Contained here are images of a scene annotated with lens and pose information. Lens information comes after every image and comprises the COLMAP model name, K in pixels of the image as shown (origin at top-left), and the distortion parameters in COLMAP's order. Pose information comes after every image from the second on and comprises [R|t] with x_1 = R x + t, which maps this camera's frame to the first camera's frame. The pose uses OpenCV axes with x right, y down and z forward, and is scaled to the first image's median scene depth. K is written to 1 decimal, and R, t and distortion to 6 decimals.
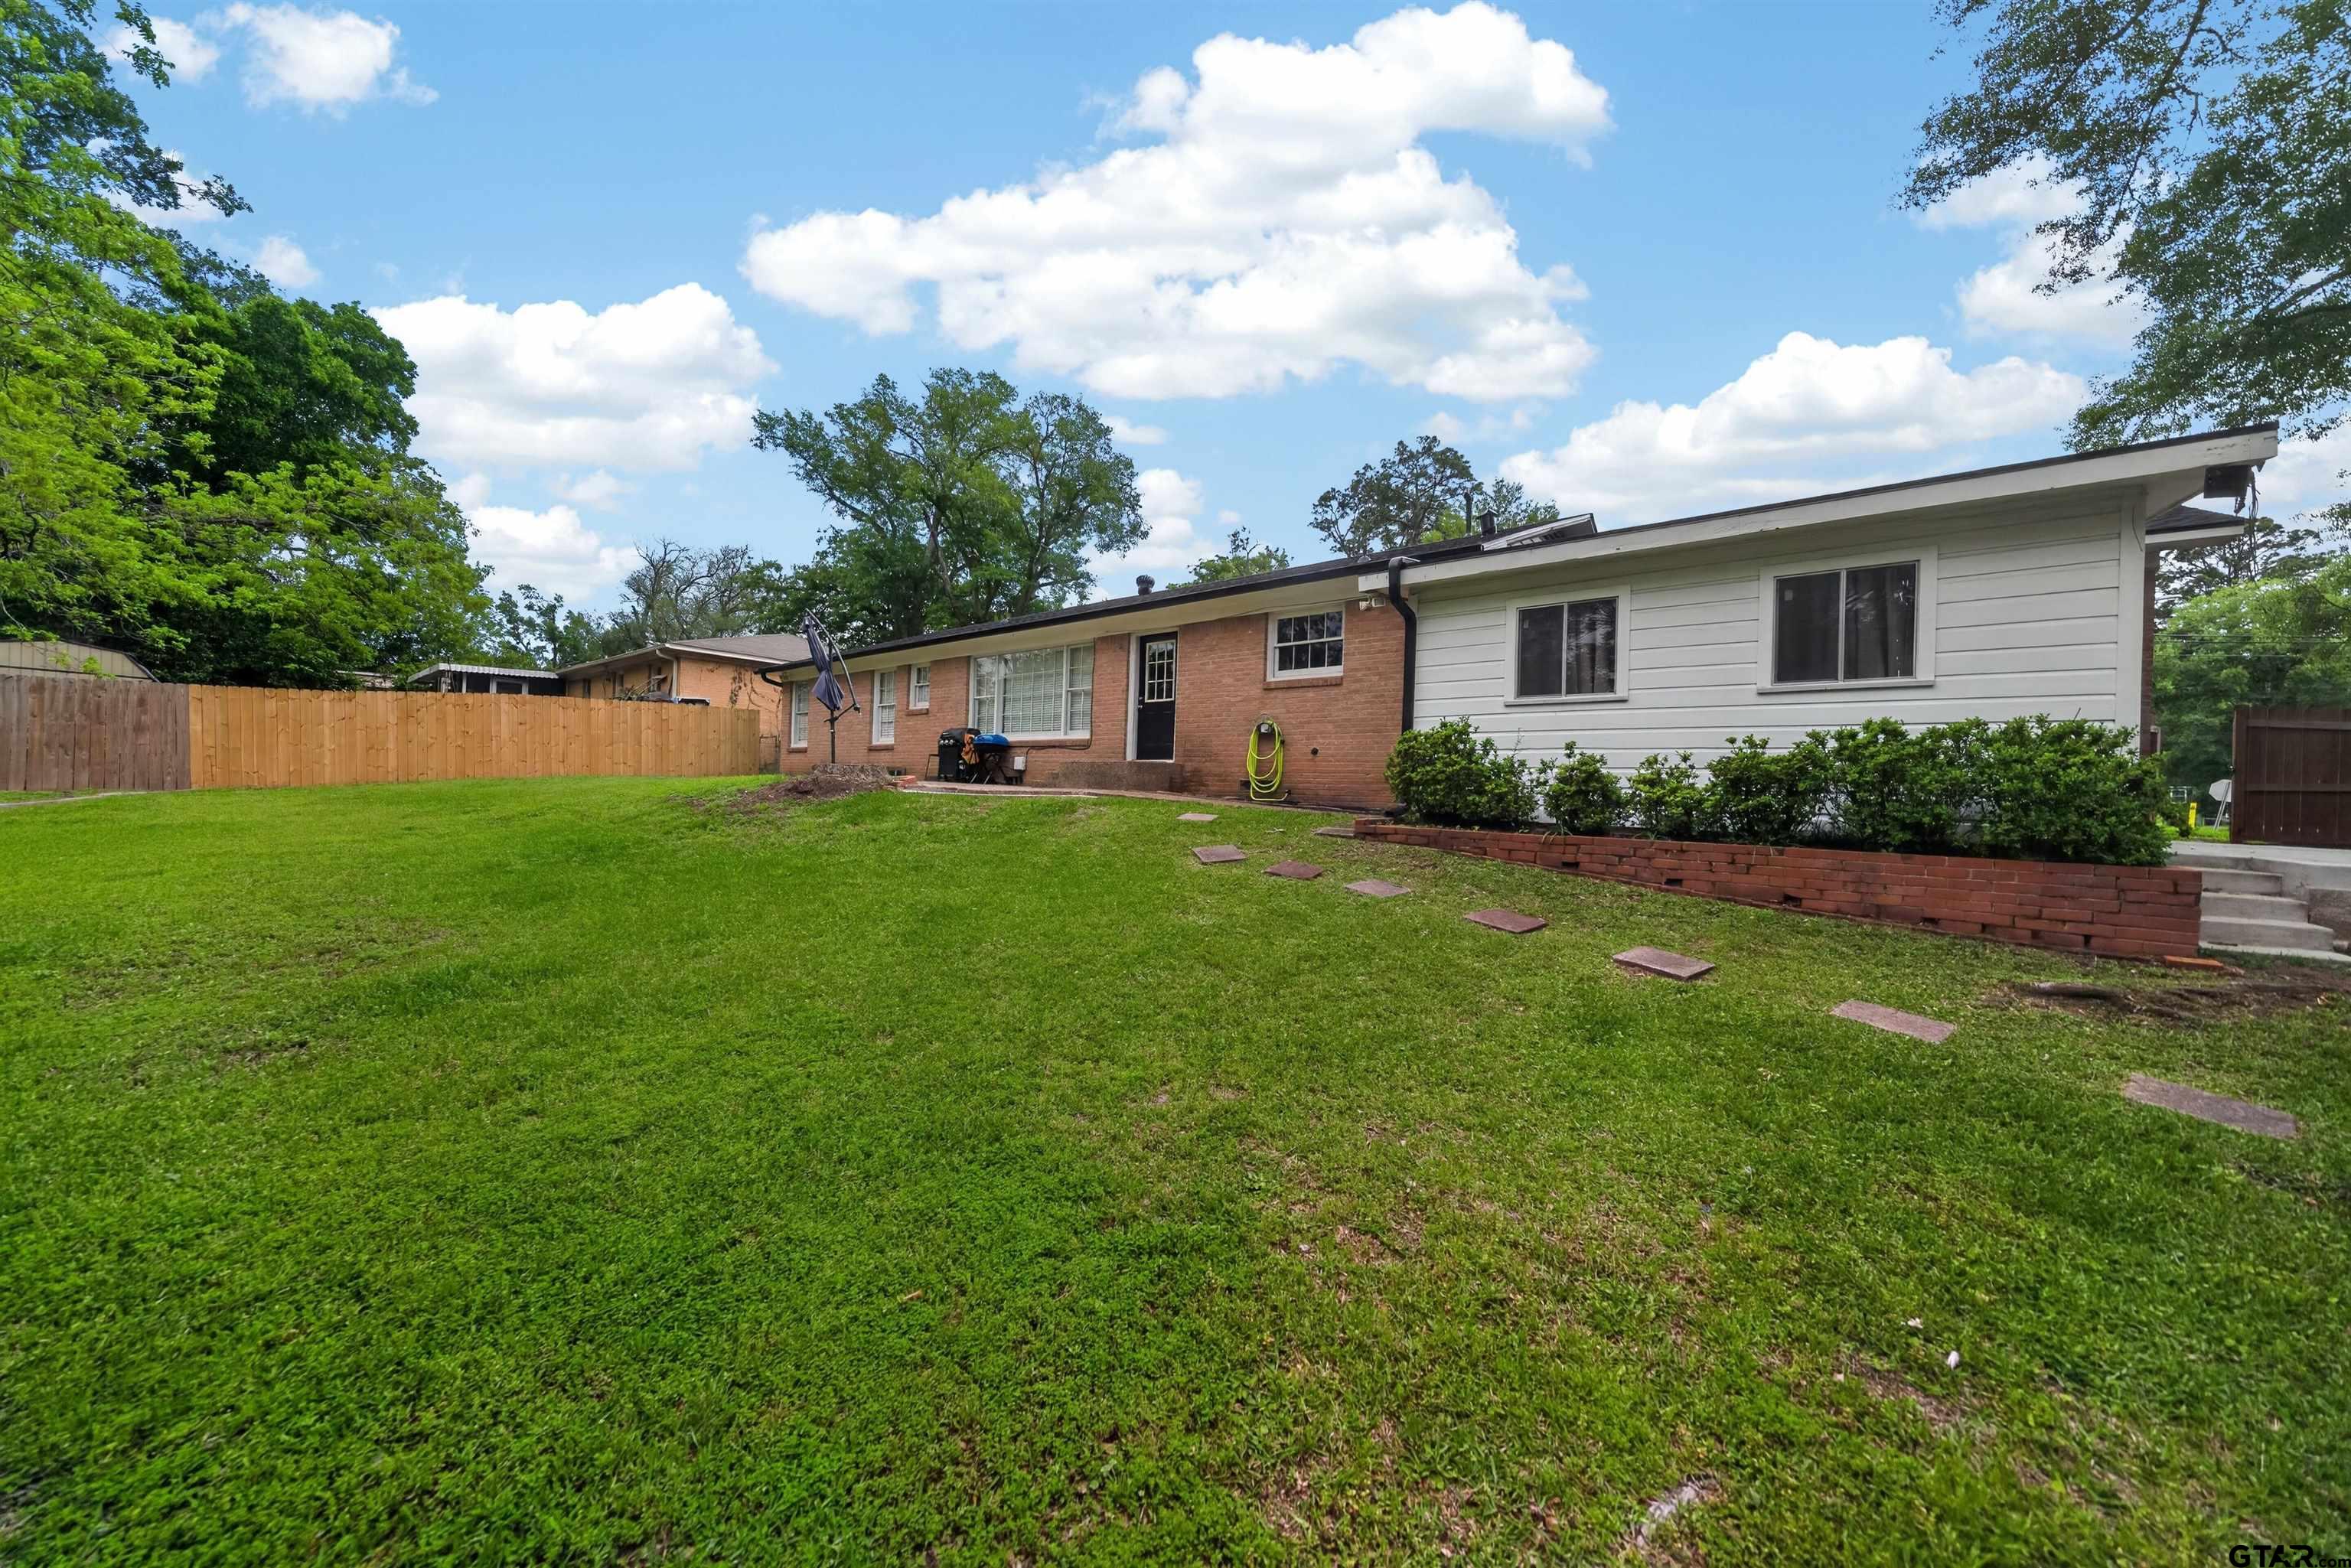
lens RADIAL K [[848.7, 0, 1177.1], [0, 848.7, 767.5], [0, 0, 1]] dist [-0.005981, 0.001750]
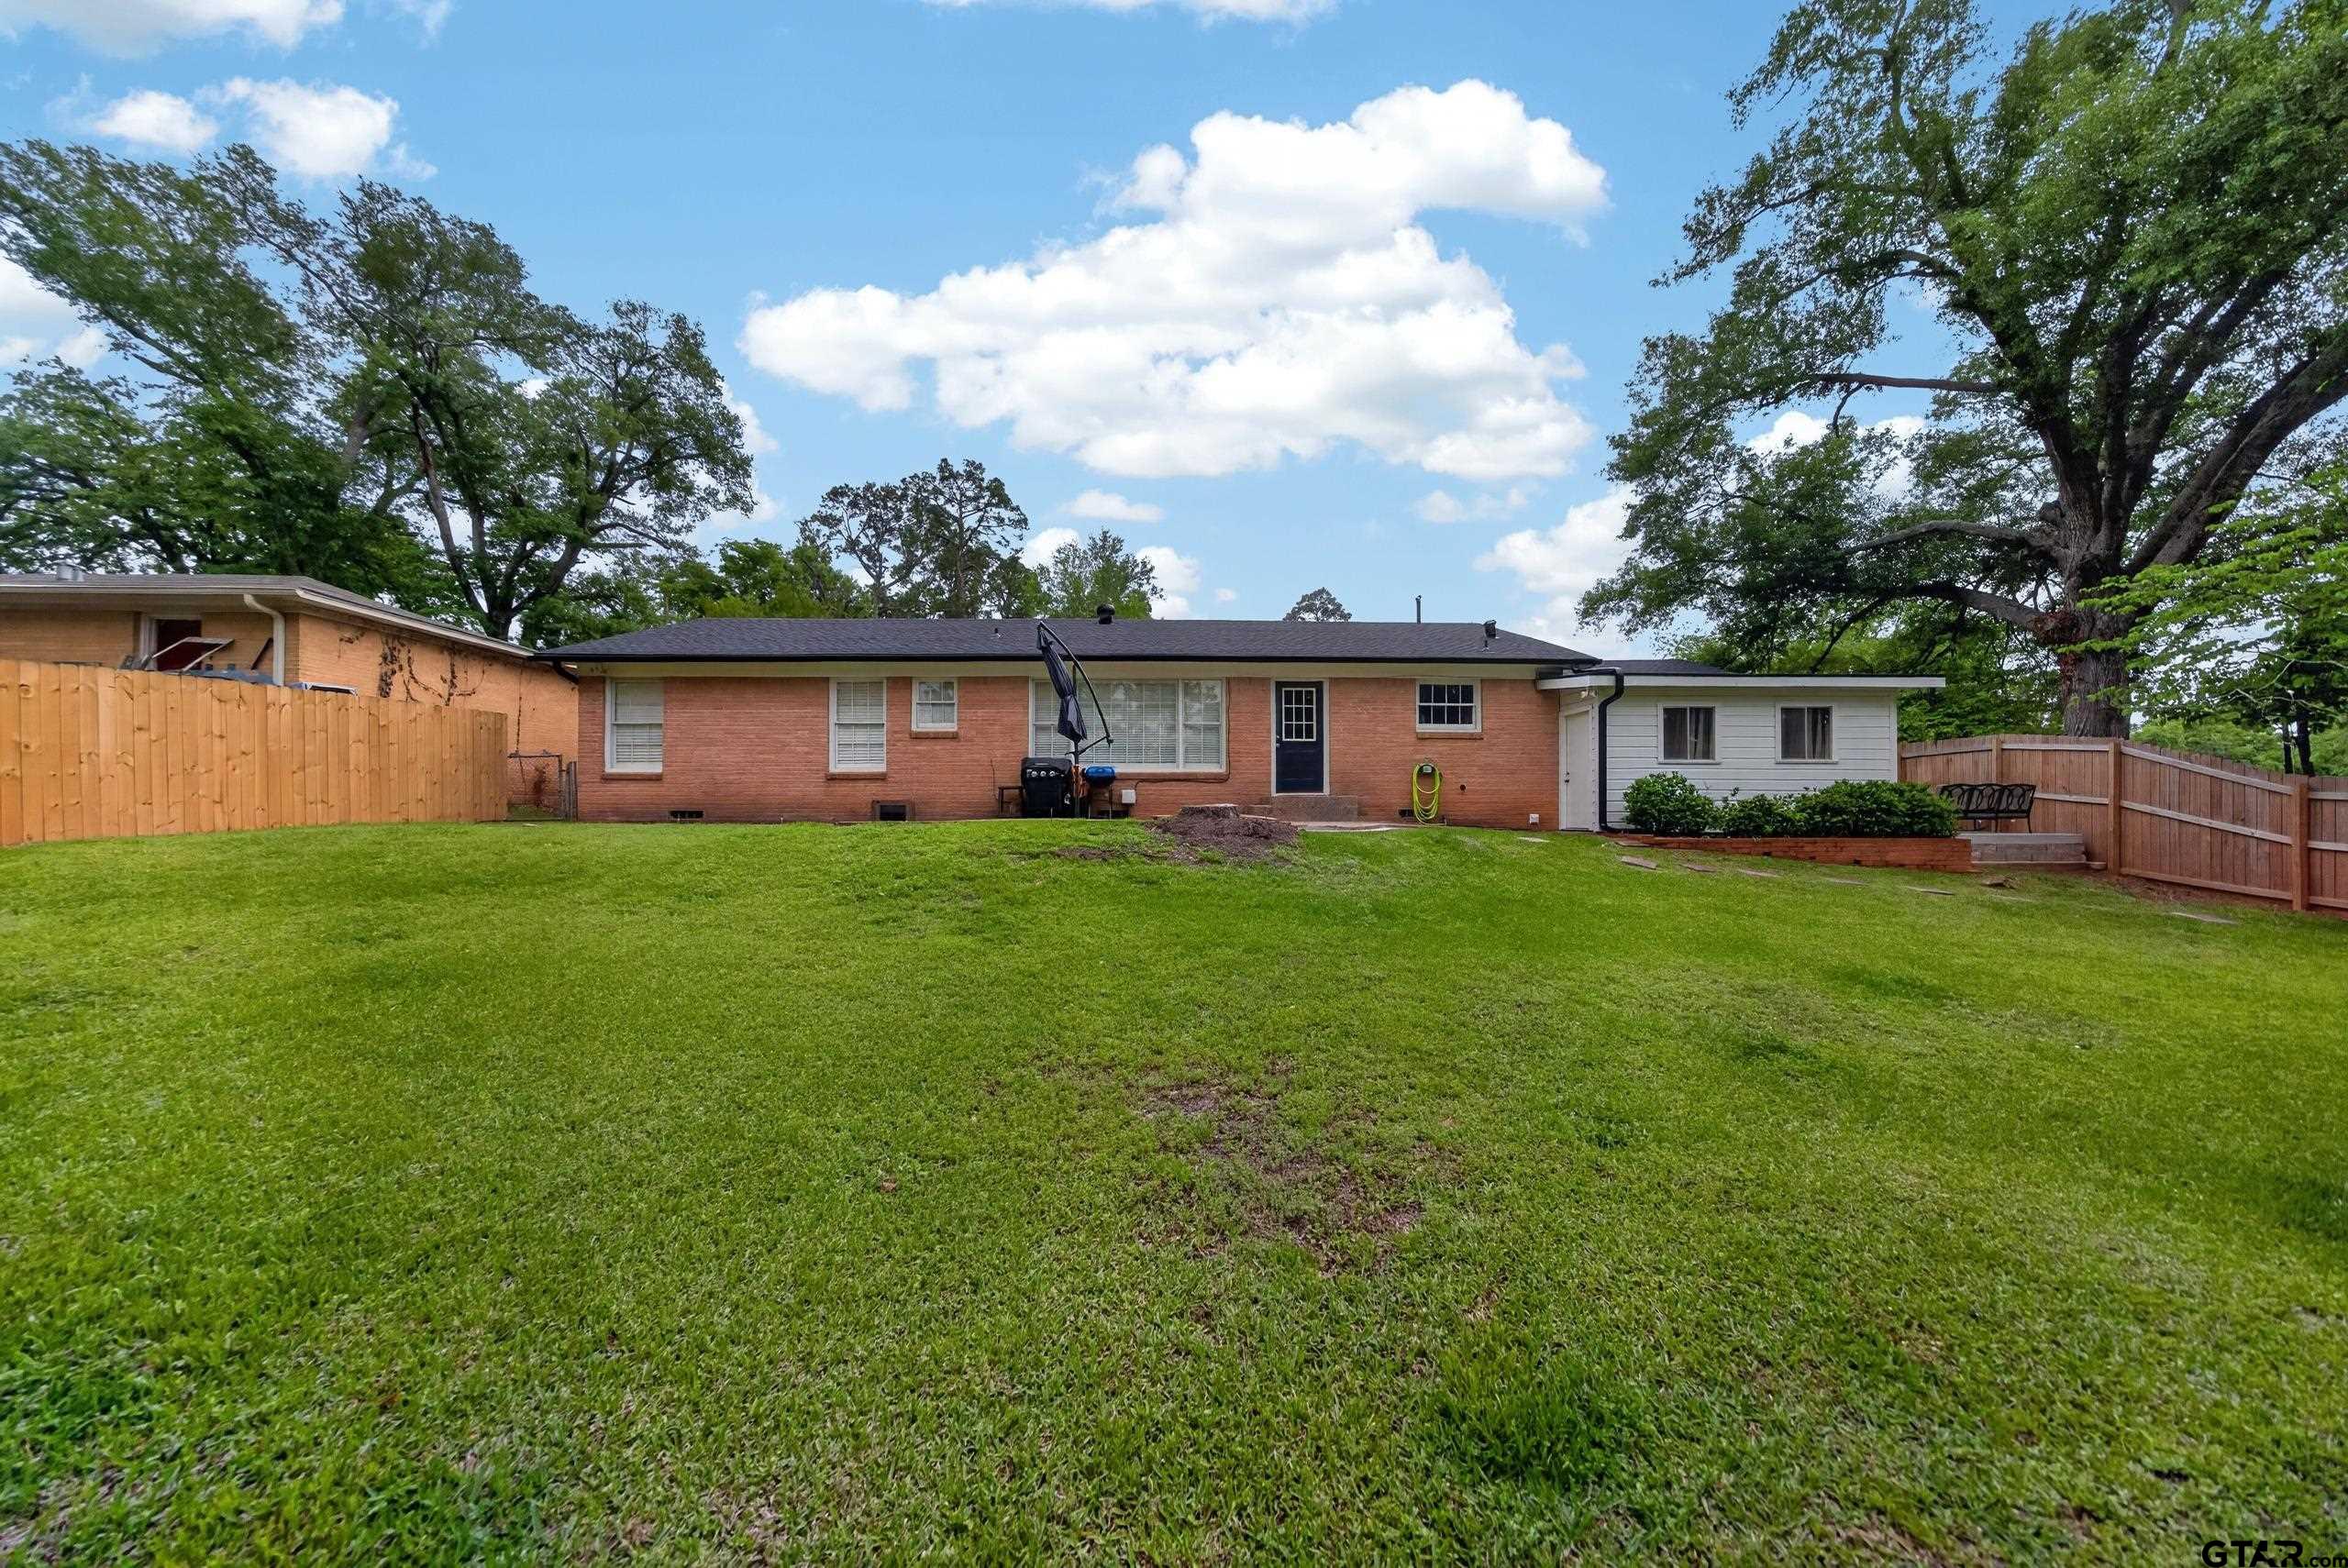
lens RADIAL K [[847.5, 0, 1178.7], [0, 847.5, 787.0], [0, 0, 1]] dist [-0.005981, 0.001750]
pose [[0.706439, -0.013133, 0.707652, -0.931797], [0.002118, 0.999863, 0.016442, -0.035210], [-0.707771, -0.010117, 0.706370, 0.311928]]
